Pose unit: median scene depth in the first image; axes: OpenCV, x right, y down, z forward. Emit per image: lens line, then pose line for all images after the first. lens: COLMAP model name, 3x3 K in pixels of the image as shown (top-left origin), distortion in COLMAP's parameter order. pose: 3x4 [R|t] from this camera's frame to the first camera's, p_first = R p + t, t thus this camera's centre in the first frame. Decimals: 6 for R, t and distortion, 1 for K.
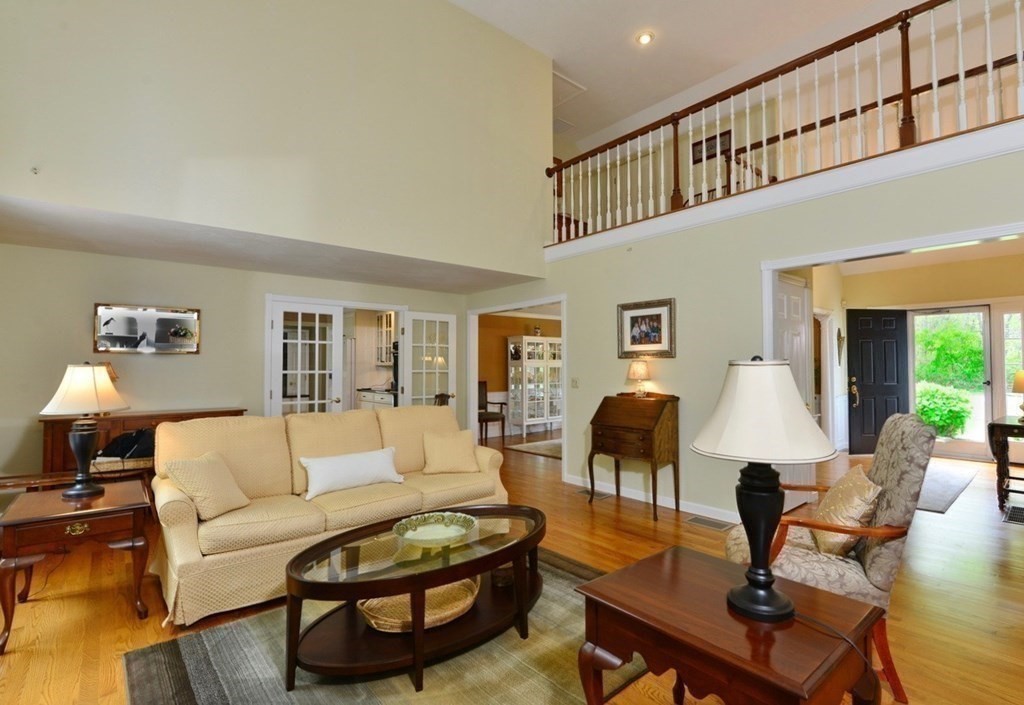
lens RADIAL K [[491.6, 0, 513.9], [0, 491.6, 347.1], [0, 0, 1]] dist [0.001060, 0.000167]
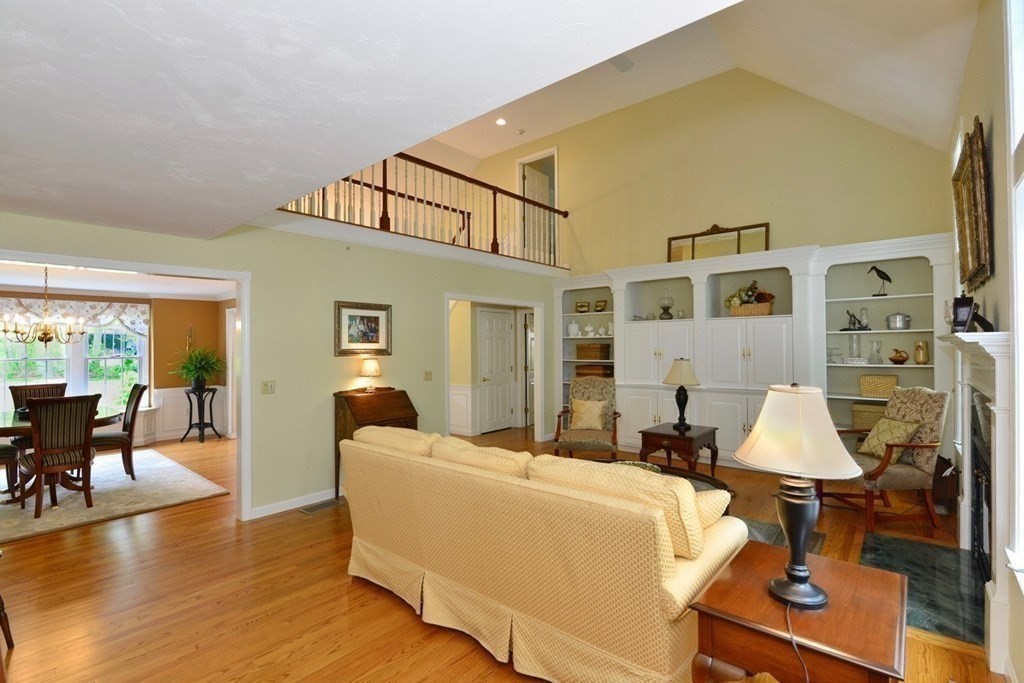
lens RADIAL K [[481.3, 0, 514.0], [0, 481.3, 345.5], [0, 0, 1]] dist [0.001500, 0.000087]
pose [[-0.174069, 0.015939, 0.984604, -0.824033], [-0.018655, 0.999636, -0.019481, 0.014073], [-0.984557, -0.021759, -0.173709, 0.861123]]
